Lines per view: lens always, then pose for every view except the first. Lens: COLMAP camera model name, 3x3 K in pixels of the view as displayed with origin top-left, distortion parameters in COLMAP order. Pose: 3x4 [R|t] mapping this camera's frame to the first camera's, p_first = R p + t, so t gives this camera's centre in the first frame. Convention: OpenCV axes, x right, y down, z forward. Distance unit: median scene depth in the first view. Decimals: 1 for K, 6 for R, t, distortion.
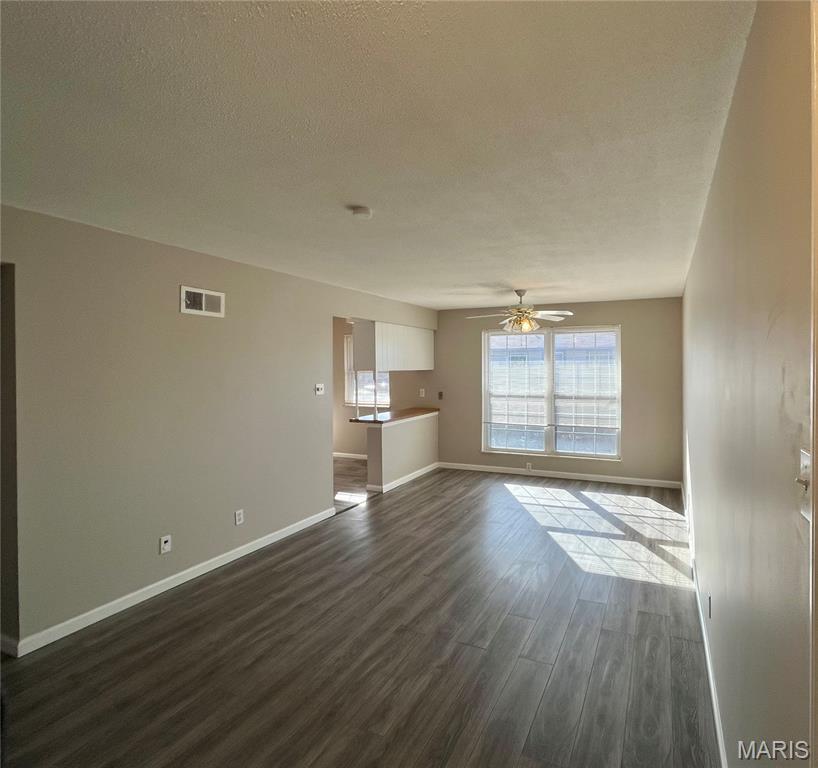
lens RADIAL K [[543.4, 0, 409.0], [0, 543.4, 384.0], [0, 0, 1]] dist [-0.000139, -0.000397]
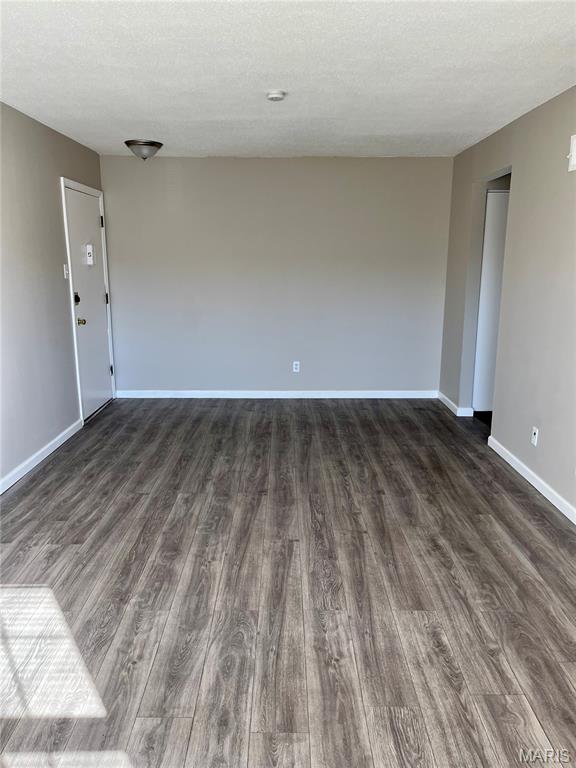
lens RADIAL K [[587.2, 0, 288.0], [0, 587.2, 384.0], [0, 0, 1]] dist [0.007784, 0.002738]
pose [[-0.880669, 0.102862, -0.462429, 0.422278], [-0.012636, 0.970694, 0.239985, -0.029409], [0.473563, 0.217191, -0.853561, 1.828395]]
